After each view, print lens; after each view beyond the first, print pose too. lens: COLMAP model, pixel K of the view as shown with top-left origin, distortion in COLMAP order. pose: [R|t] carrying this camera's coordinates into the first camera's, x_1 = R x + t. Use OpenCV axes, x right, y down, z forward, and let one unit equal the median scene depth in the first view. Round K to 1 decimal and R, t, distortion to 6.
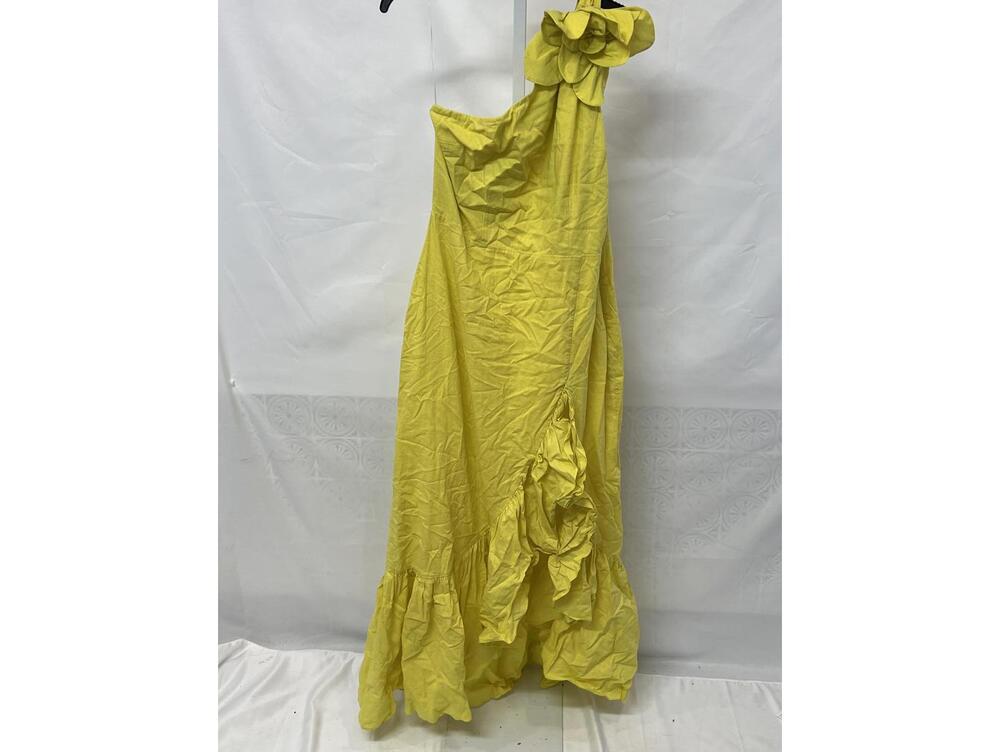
lens RADIAL K [[798.2, 0, 499.3], [0, 798.2, 396.7], [0, 0, 1]] dist [0.157025, -0.506506]
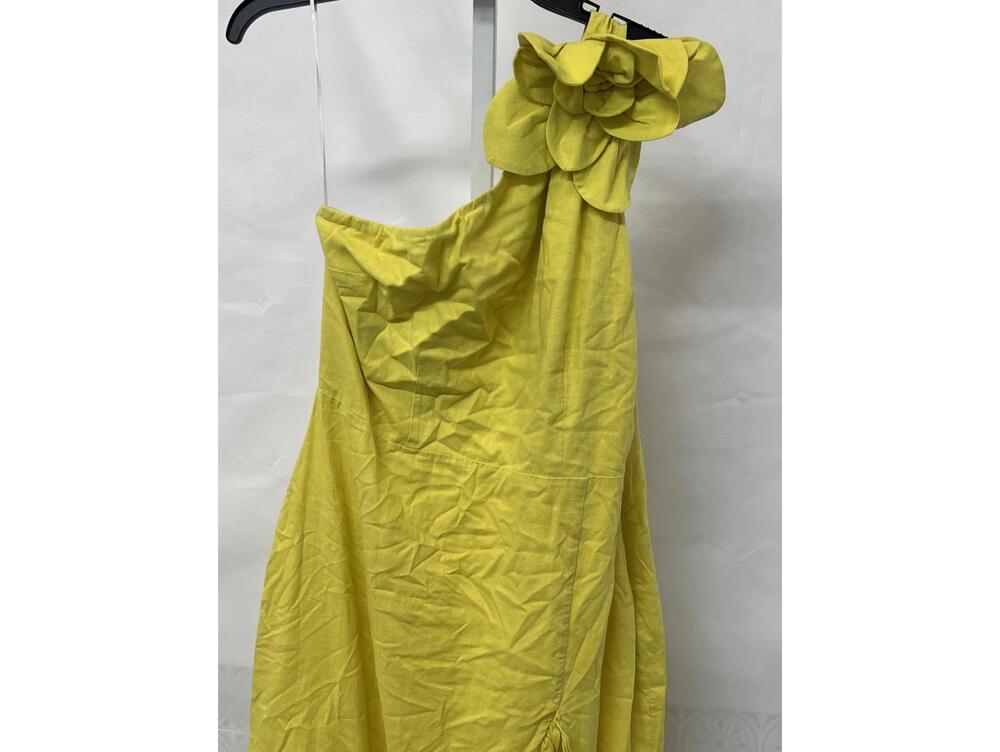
lens RADIAL K [[798.2, 0, 499.3], [0, 798.2, 396.7], [0, 0, 1]] dist [0.157025, -0.506506]
pose [[0.998540, 0.029416, -0.045305, 0.066418], [-0.036509, 0.985669, -0.164694, -0.138762], [0.039811, 0.166107, 0.985304, 0.459722]]
